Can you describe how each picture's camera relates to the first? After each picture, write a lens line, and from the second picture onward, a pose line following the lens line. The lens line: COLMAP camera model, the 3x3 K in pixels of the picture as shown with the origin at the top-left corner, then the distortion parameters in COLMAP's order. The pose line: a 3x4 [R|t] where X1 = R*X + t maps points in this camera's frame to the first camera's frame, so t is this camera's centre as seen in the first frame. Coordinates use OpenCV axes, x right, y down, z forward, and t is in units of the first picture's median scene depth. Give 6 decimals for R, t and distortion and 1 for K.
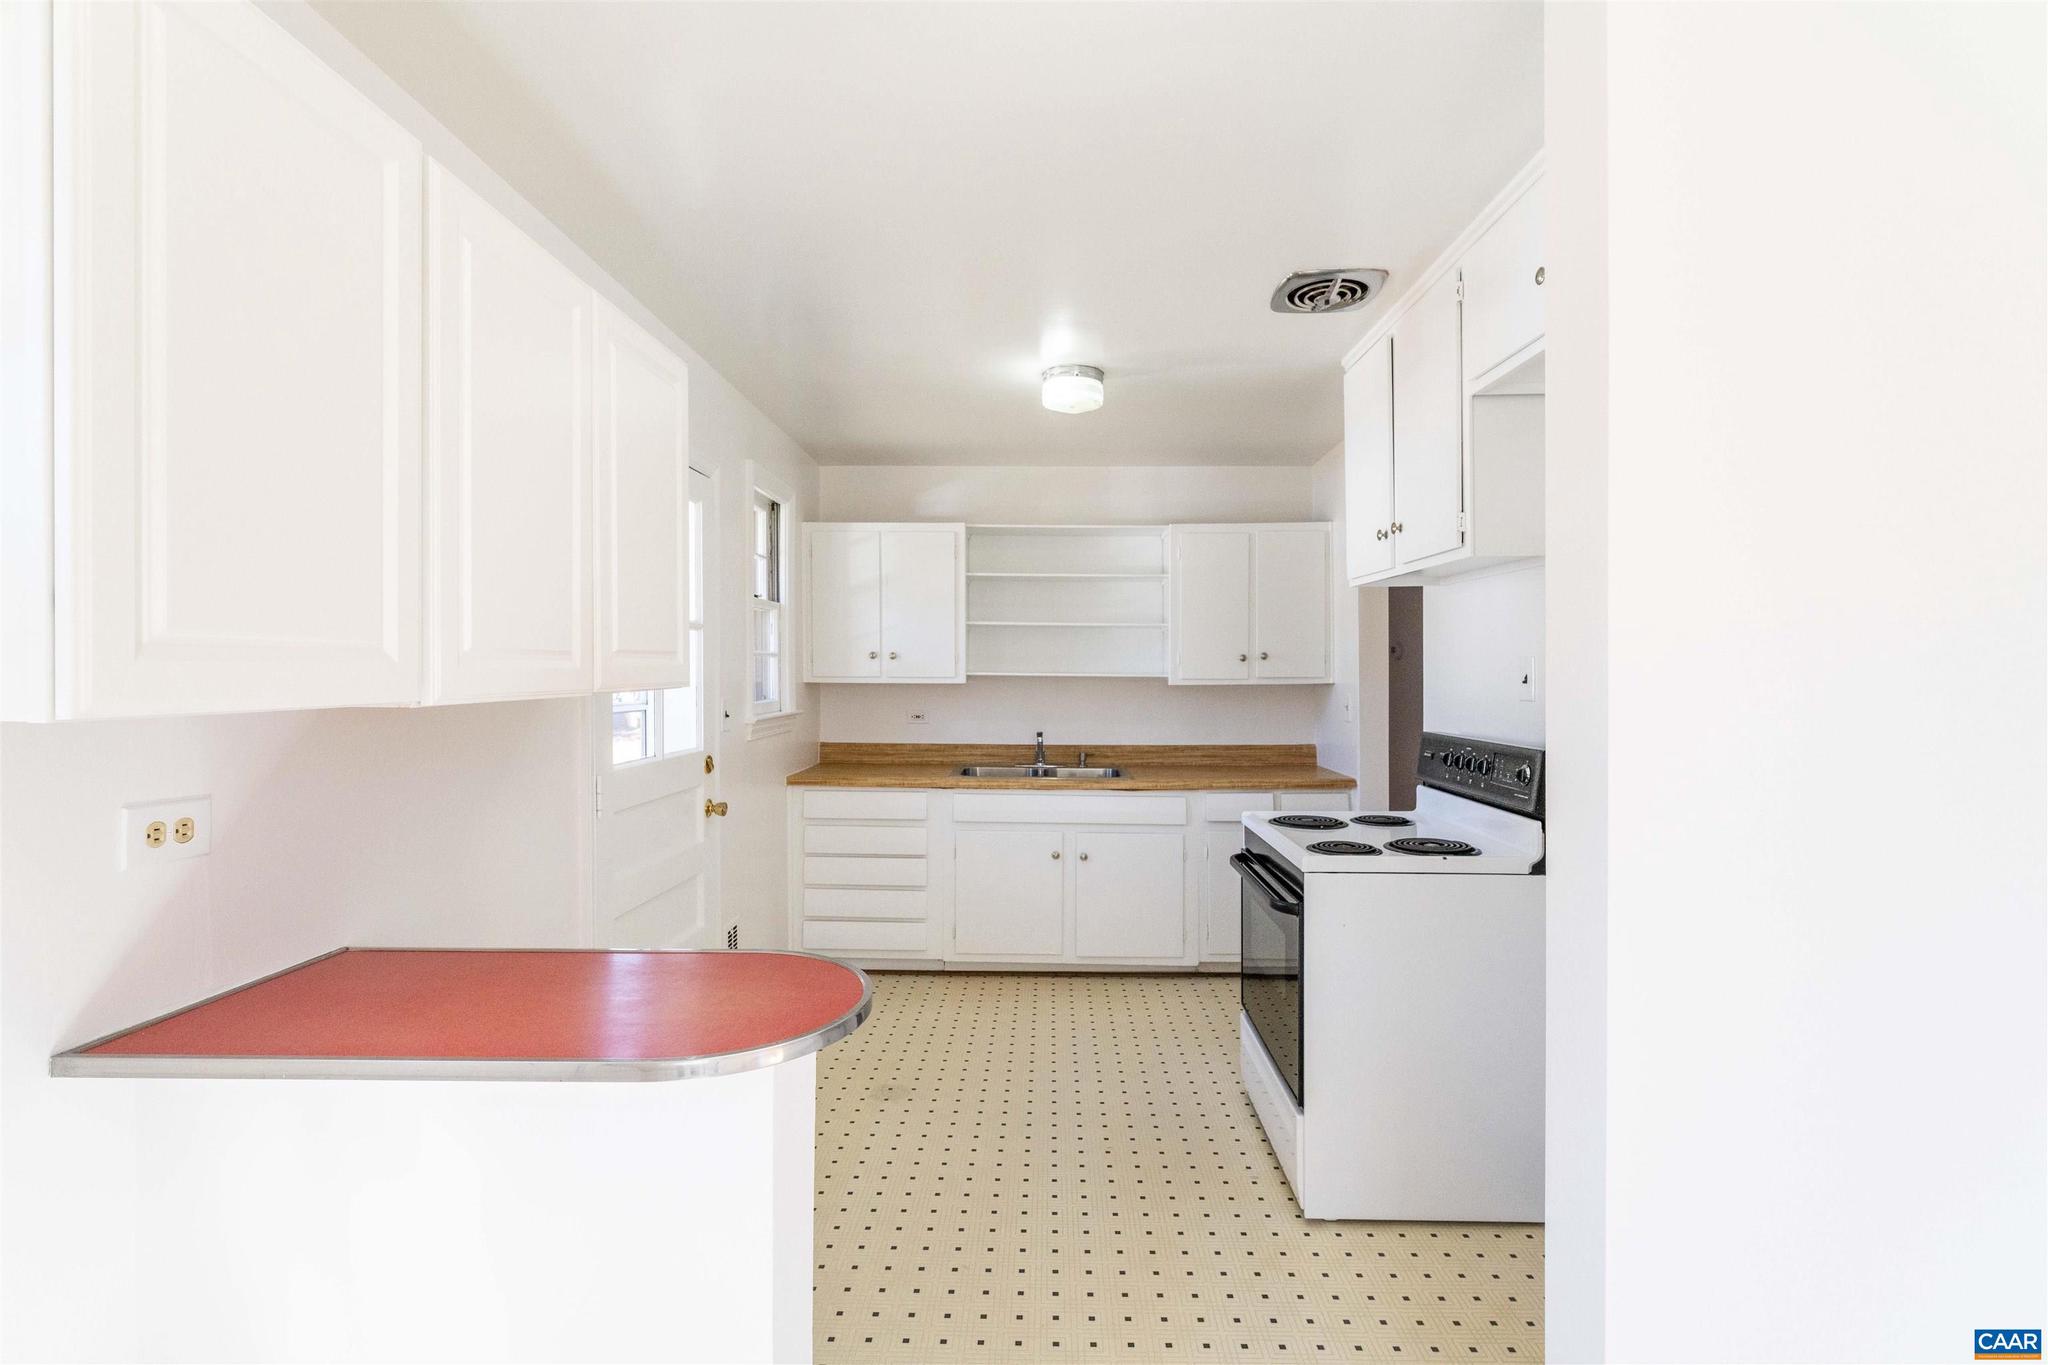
lens RADIAL K [[933.4, 0, 1039.0], [0, 933.4, 680.2], [0, 0, 1]] dist [-0.003091, -0.000363]
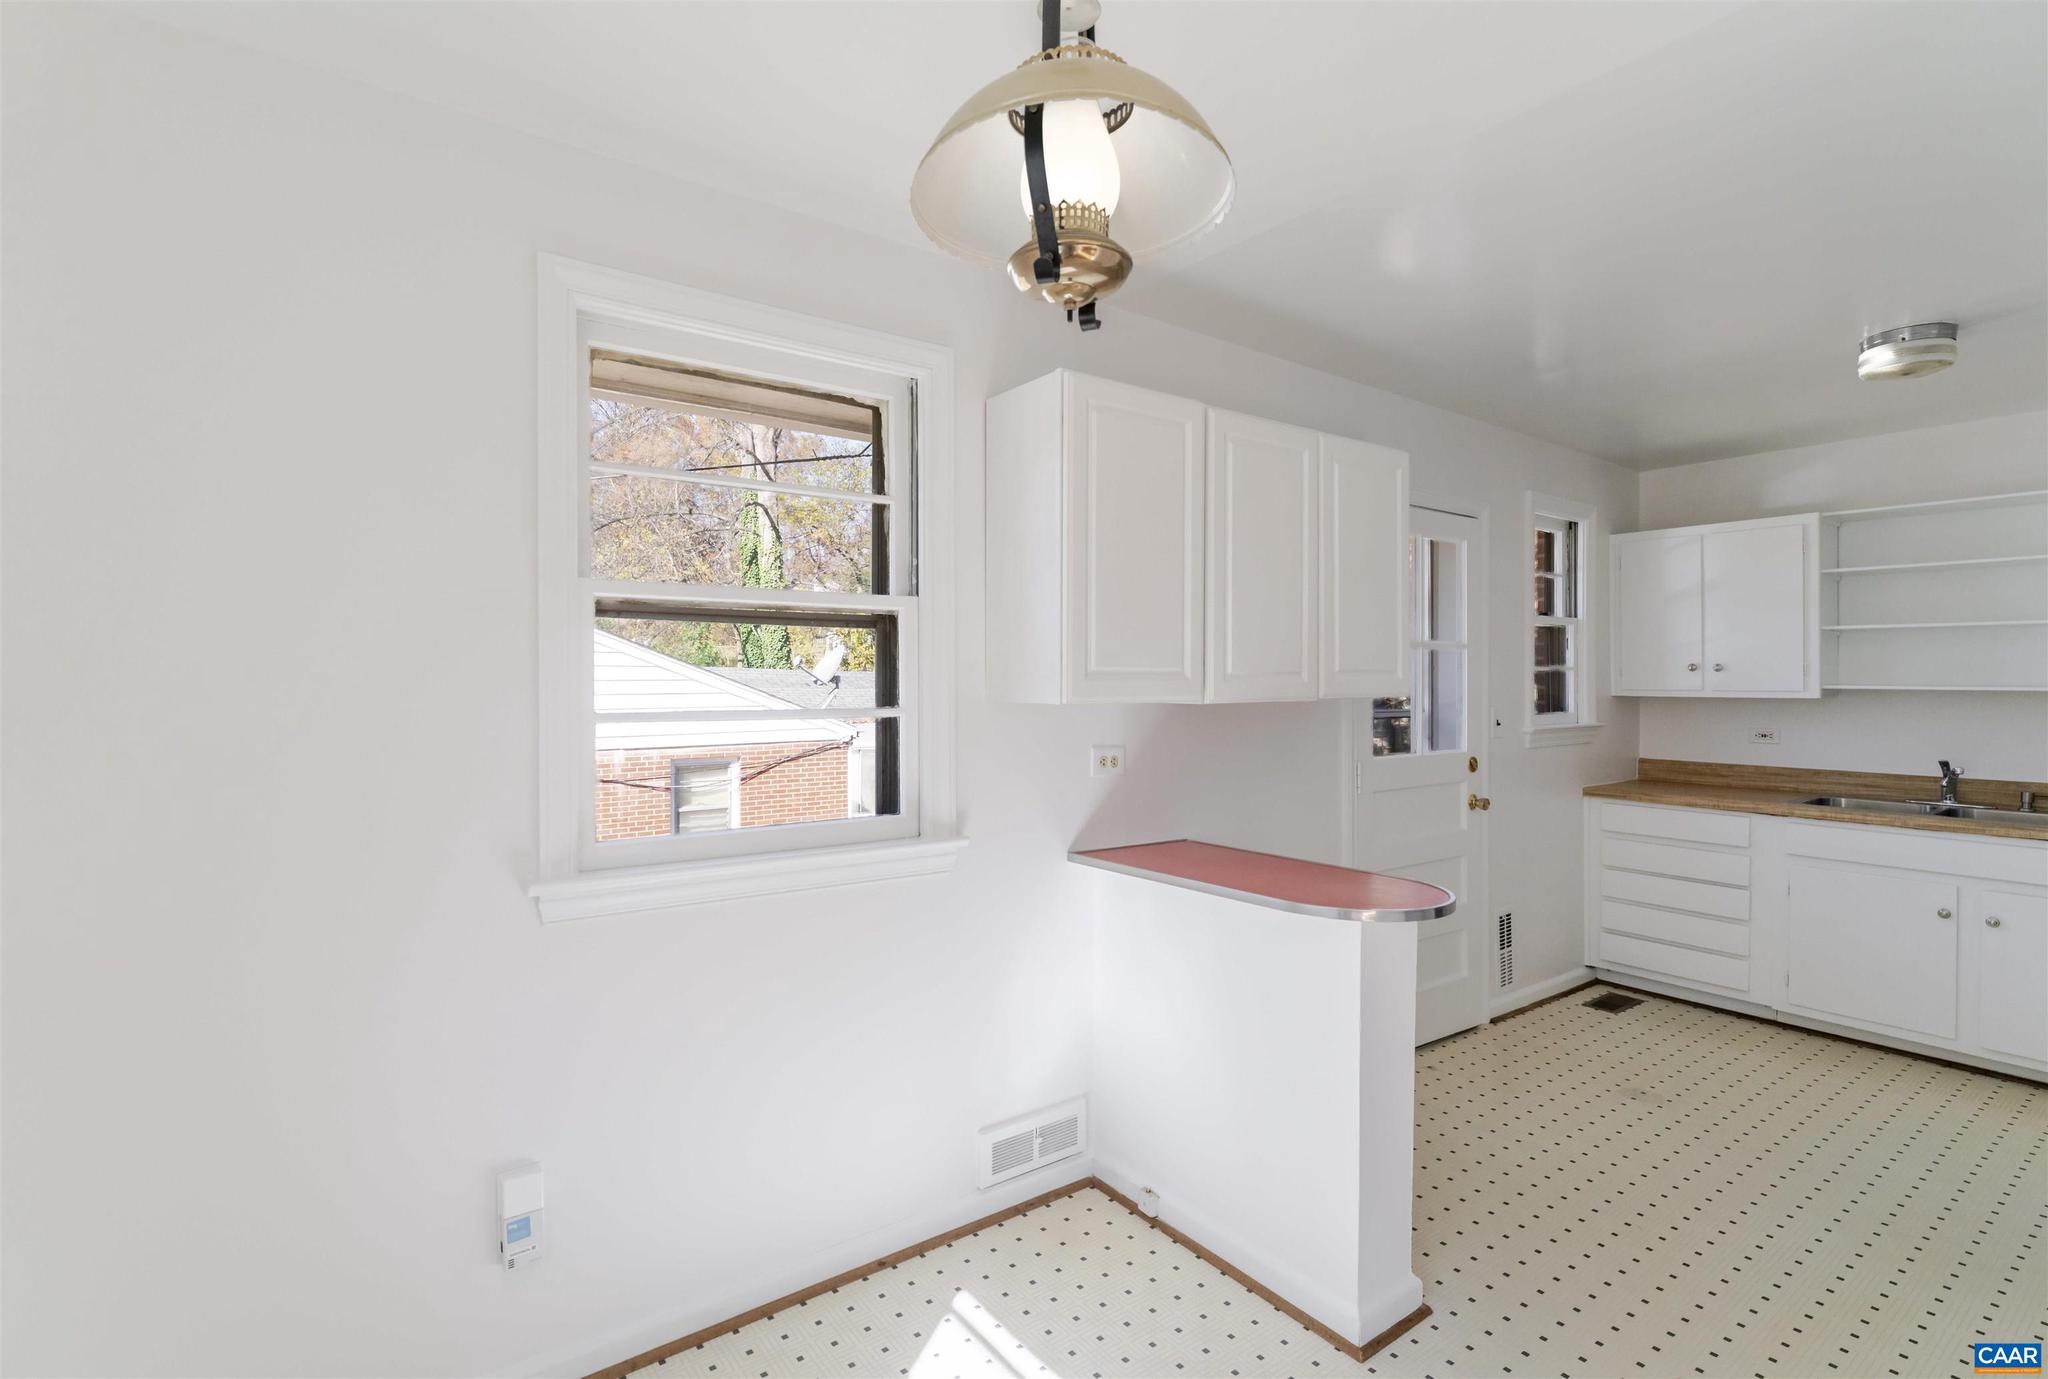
lens RADIAL K [[933.4, 0, 999.1], [0, 933.4, 685.6], [0, 0, 1]] dist [-0.003091, -0.000363]
pose [[0.596957, -0.000721, -0.802273, 0.158575], [-0.006283, 0.999965, -0.005573, 0.001186], [0.802249, 0.008368, 0.596931, -0.119402]]
